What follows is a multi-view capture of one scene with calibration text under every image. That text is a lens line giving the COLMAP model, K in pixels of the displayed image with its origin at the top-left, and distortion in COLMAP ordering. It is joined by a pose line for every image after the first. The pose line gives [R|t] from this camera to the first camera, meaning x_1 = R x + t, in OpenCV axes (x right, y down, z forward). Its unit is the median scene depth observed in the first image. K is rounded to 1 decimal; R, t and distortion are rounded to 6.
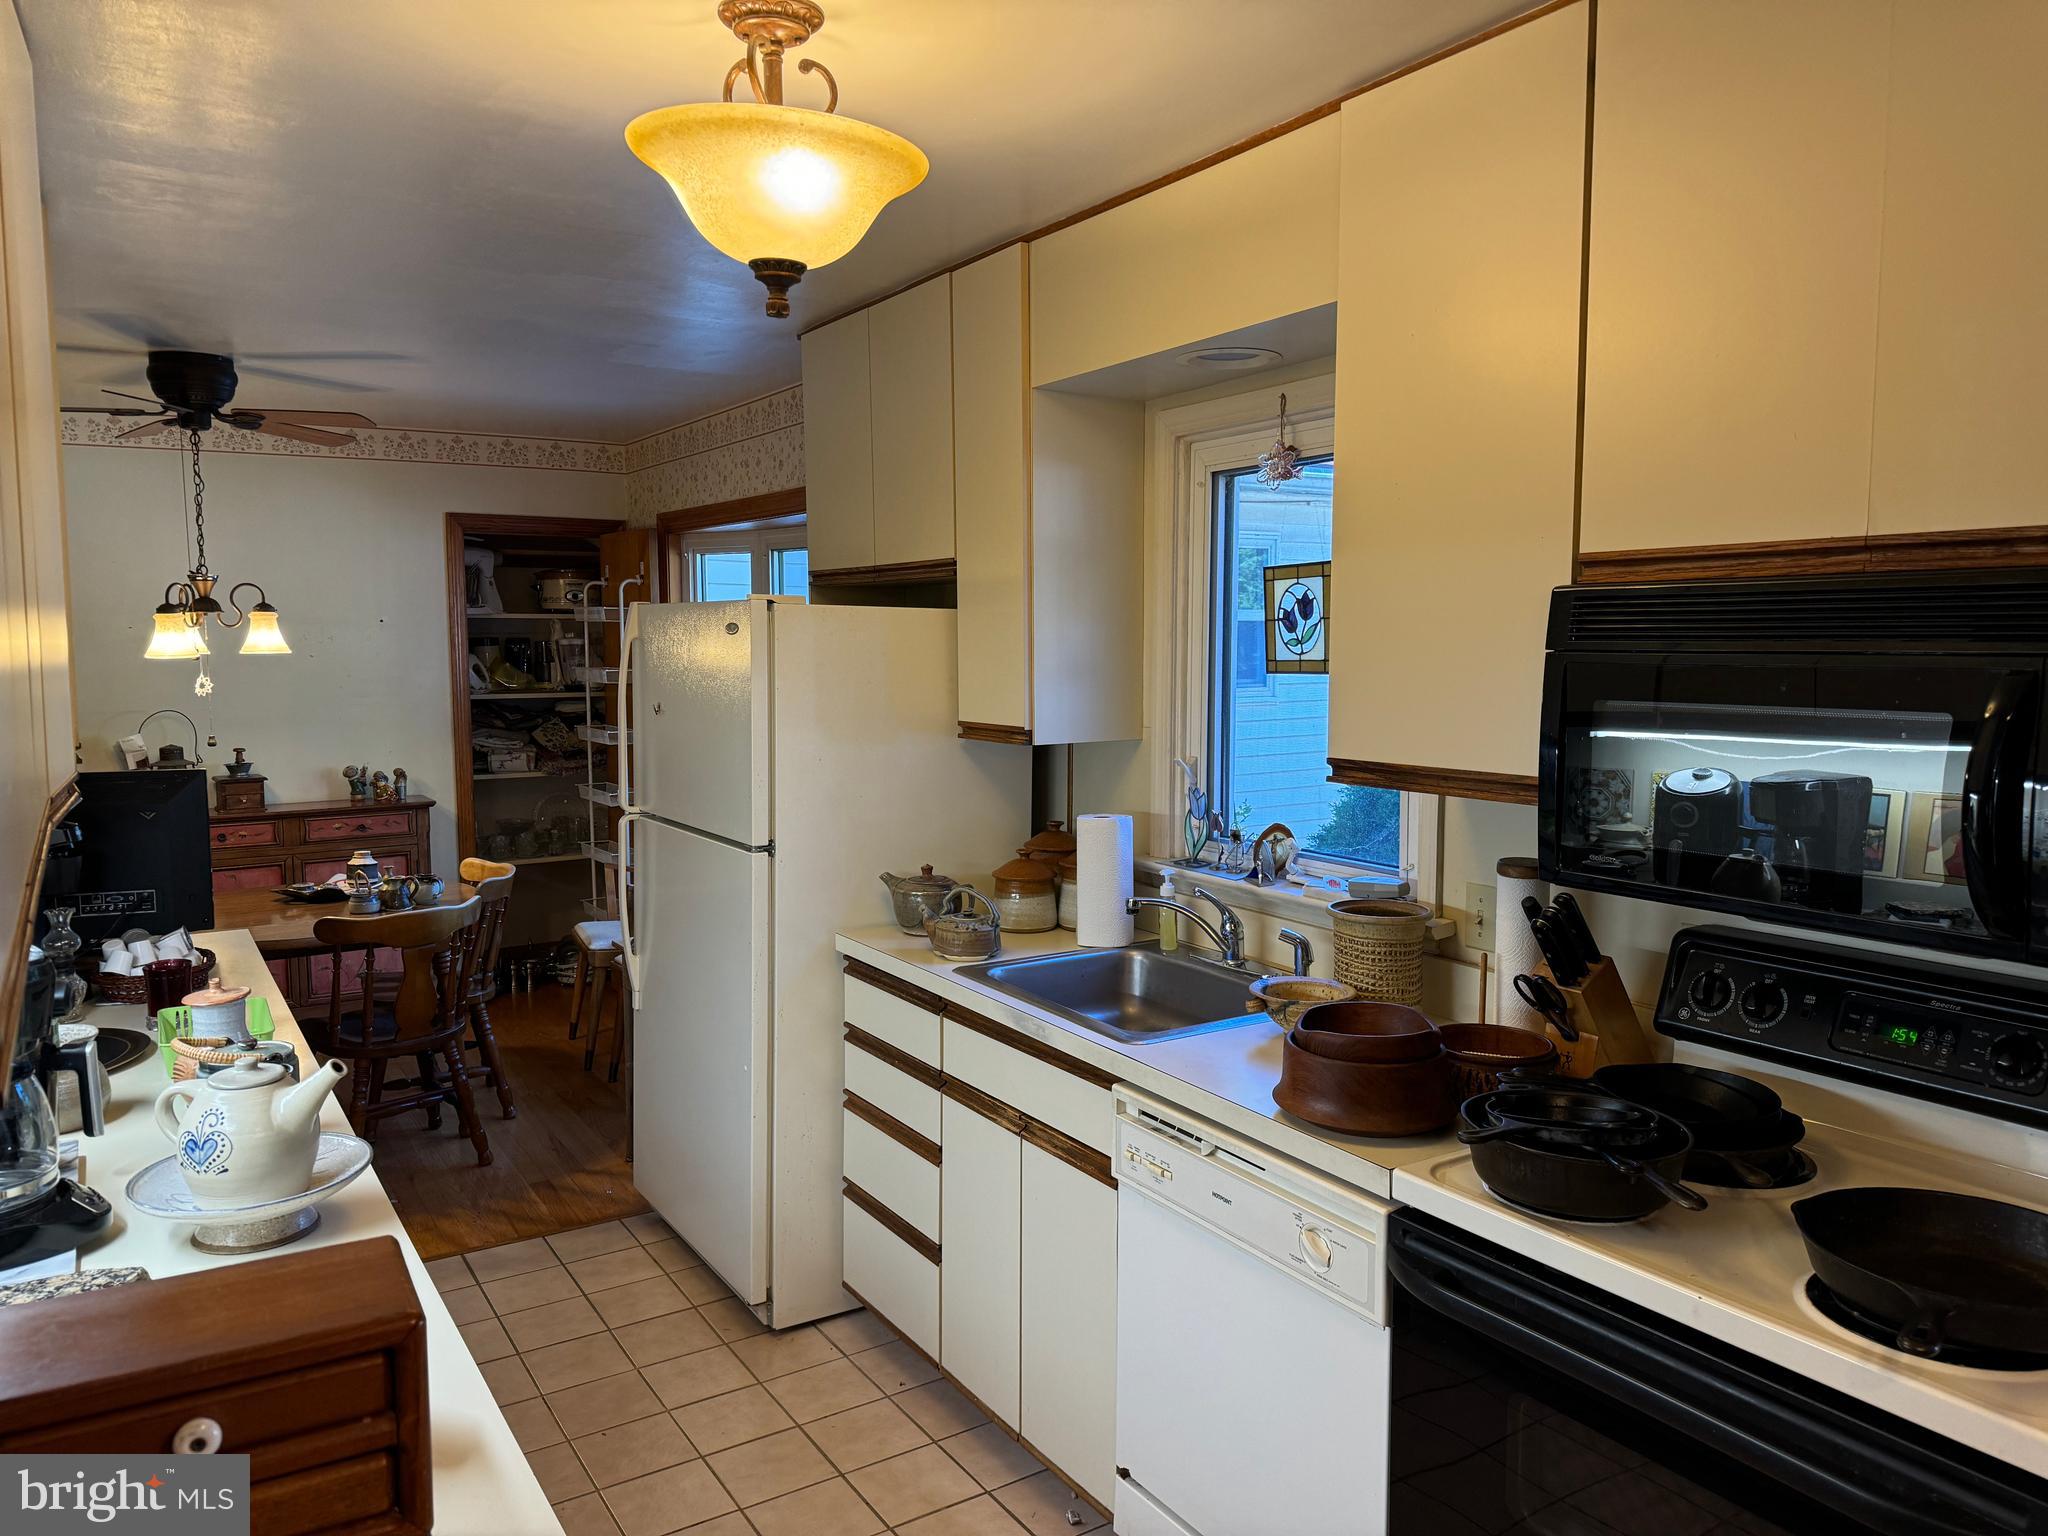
lens RADIAL K [[1436.1, 0, 1021.7], [0, 1436.1, 770.6], [0, 0, 1]] dist [0.149018, -0.283521]
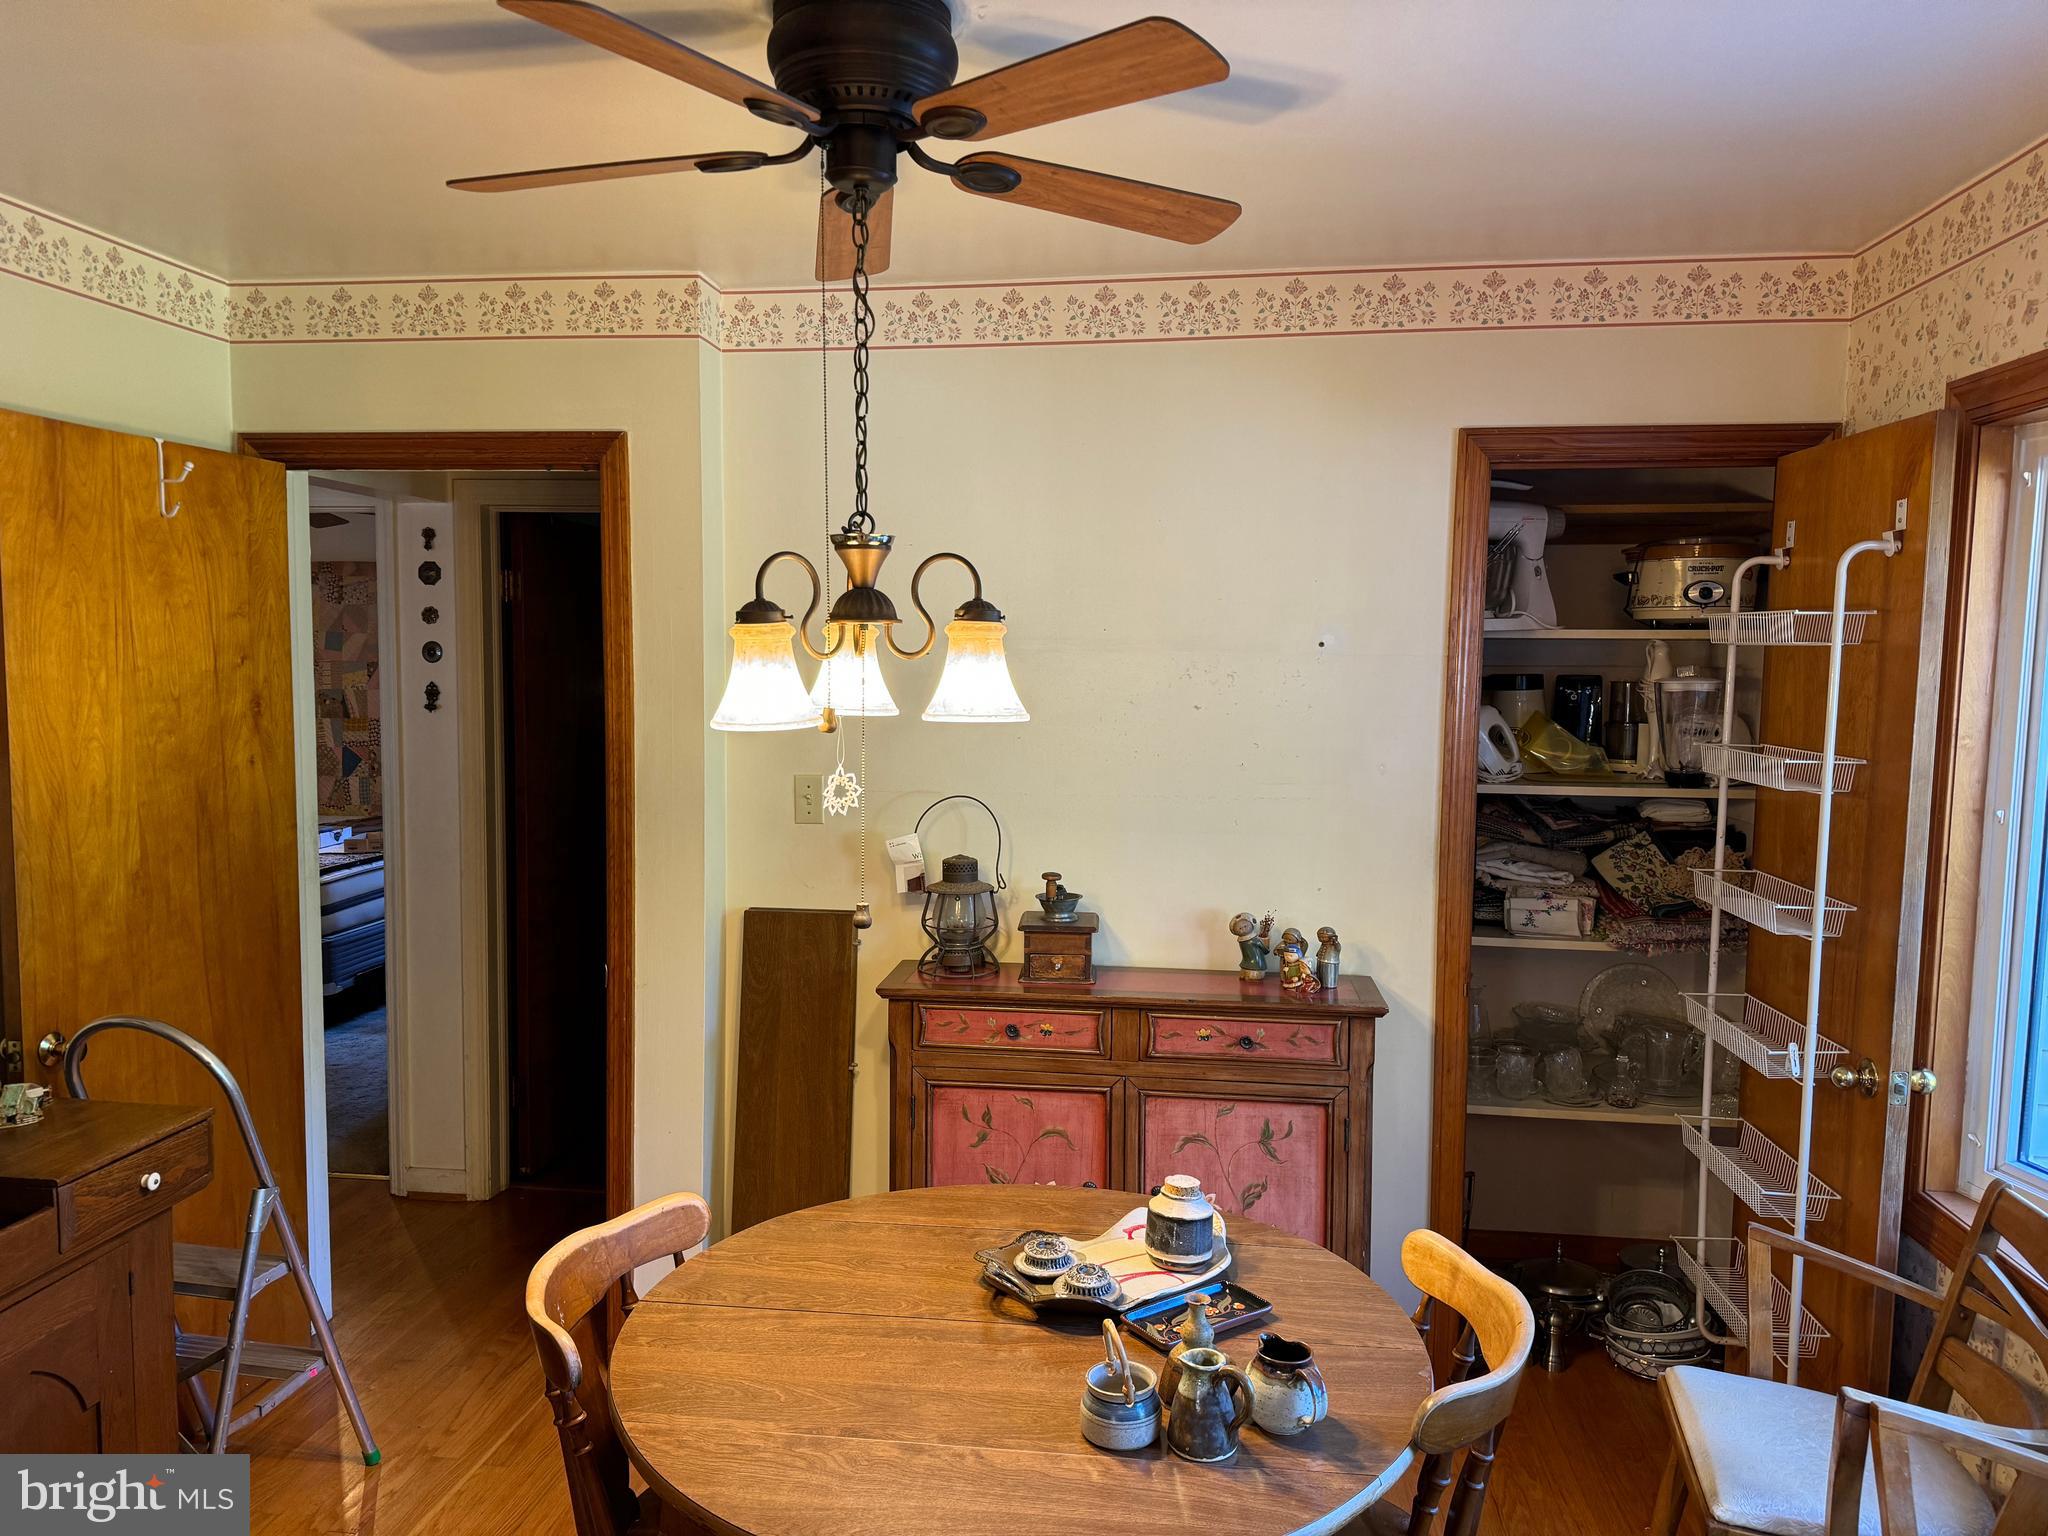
lens RADIAL K [[1436.1, 0, 1021.7], [0, 1436.1, 770.6], [0, 0, 1]] dist [0.149018, -0.283521]
pose [[0.768961, 0.065026, -0.635980, -0.182454], [-0.073438, 0.997213, 0.013167, -0.054564], [0.635064, 0.036580, 0.771593, 0.520688]]
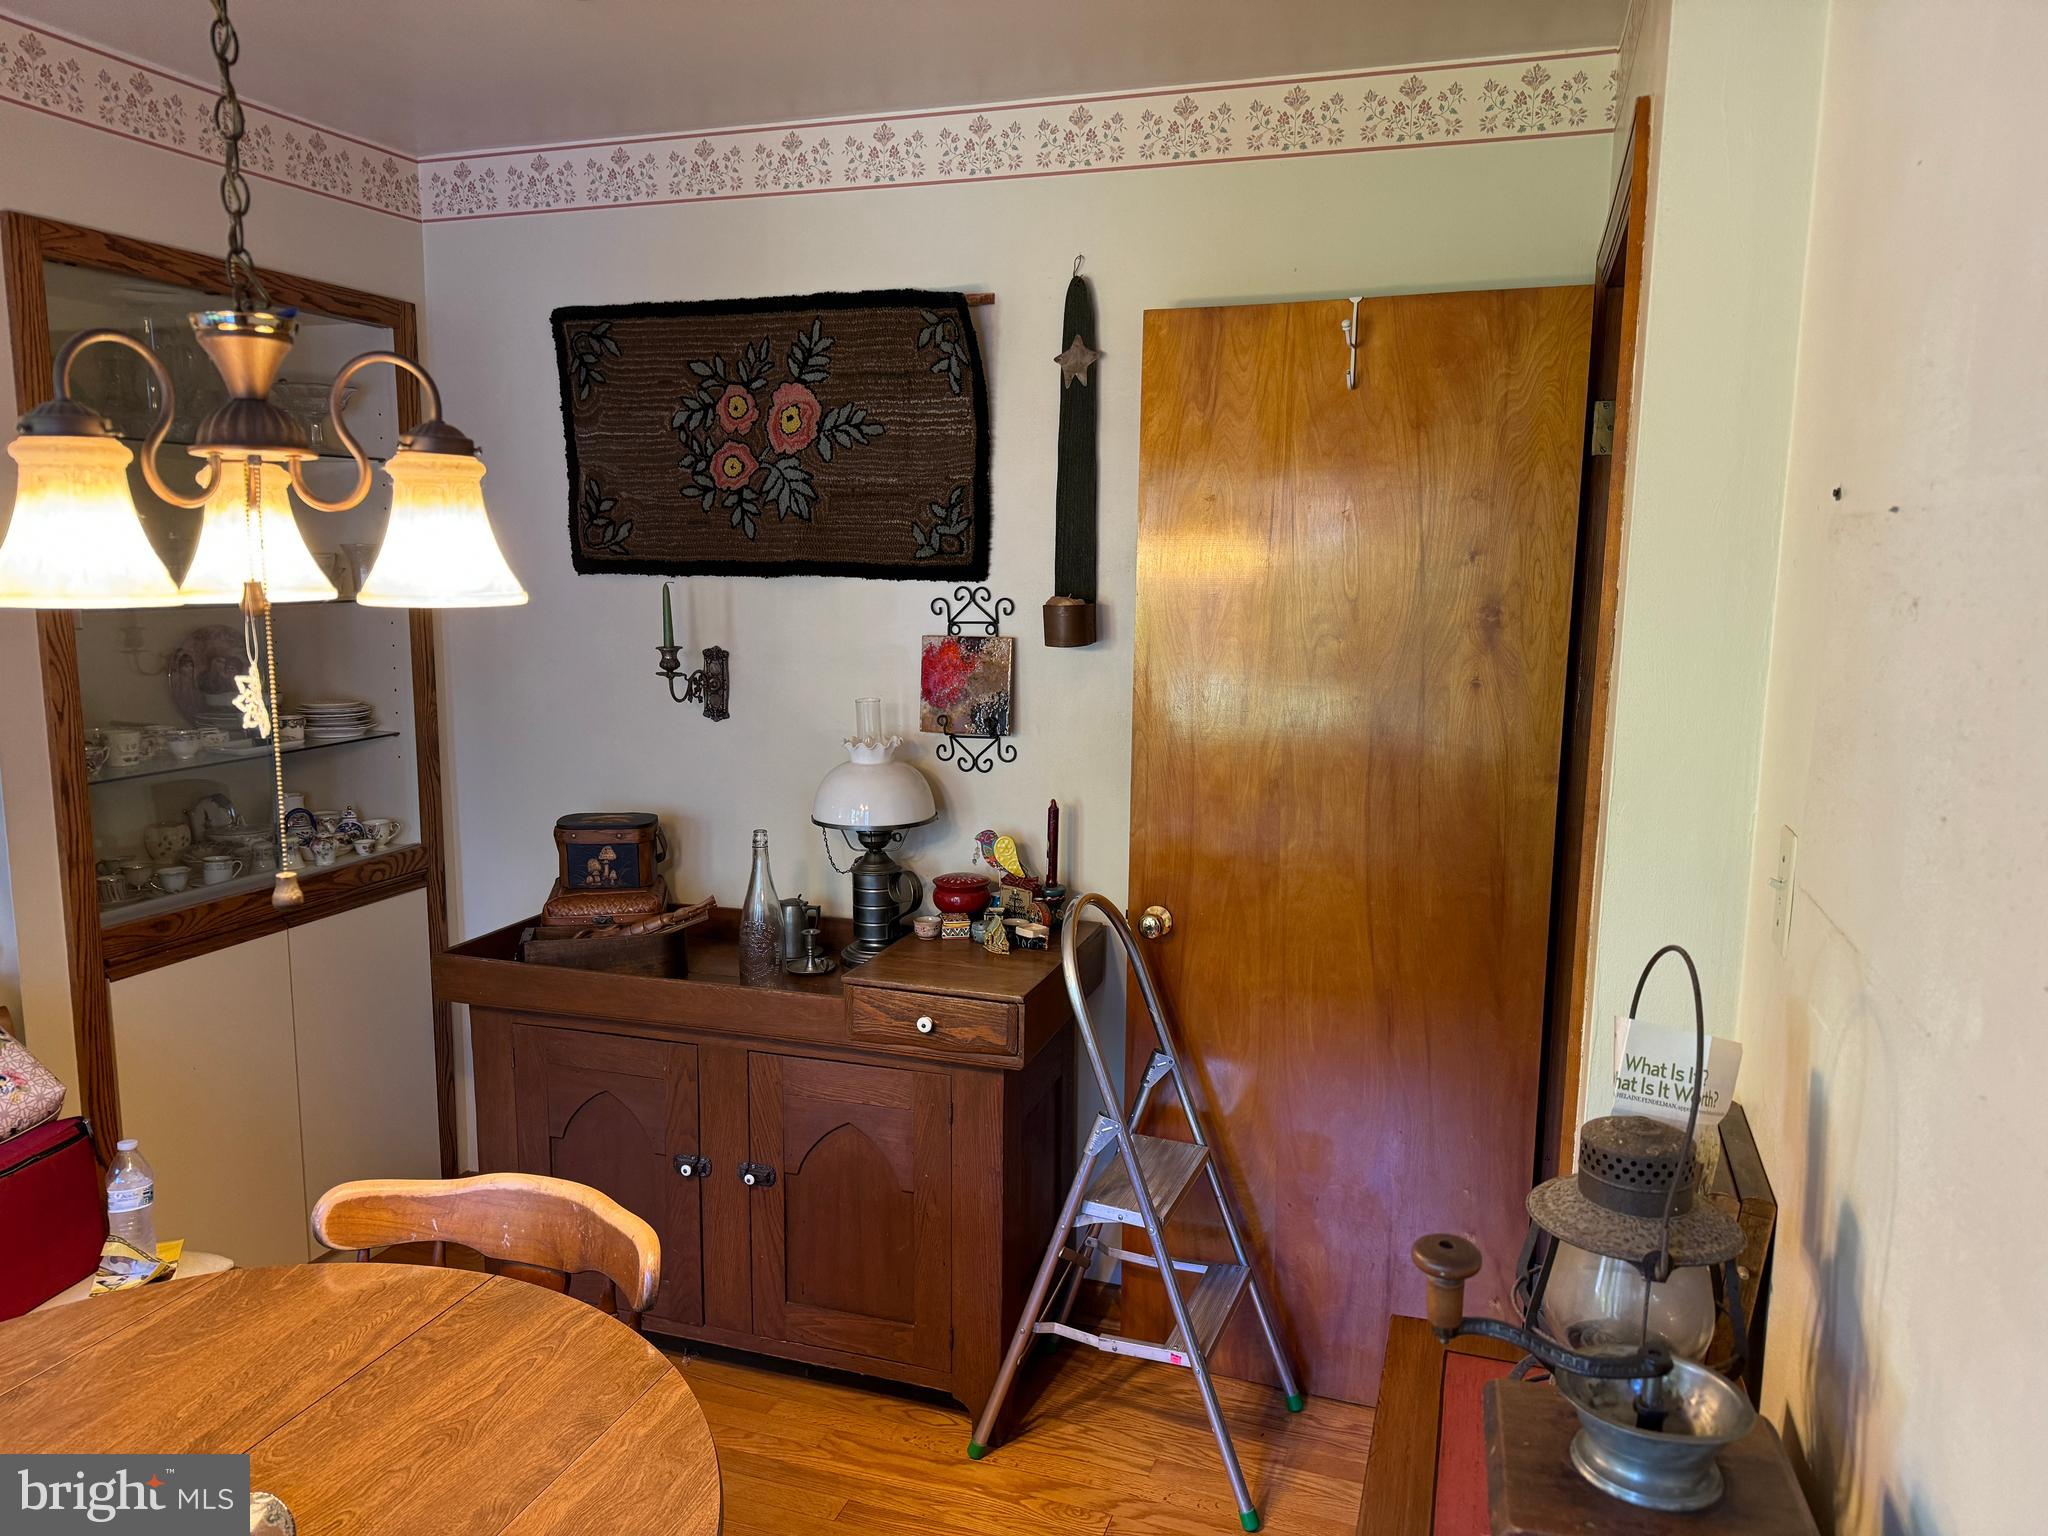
lens RADIAL K [[1436.1, 0, 1021.7], [0, 1436.1, 770.6], [0, 0, 1]] dist [0.149018, -0.283521]
pose [[-0.776754, 0.088052, -0.623619, -0.356224], [-0.066478, 0.973184, 0.220211, -0.088893], [0.626286, 0.212507, -0.750071, 0.973307]]
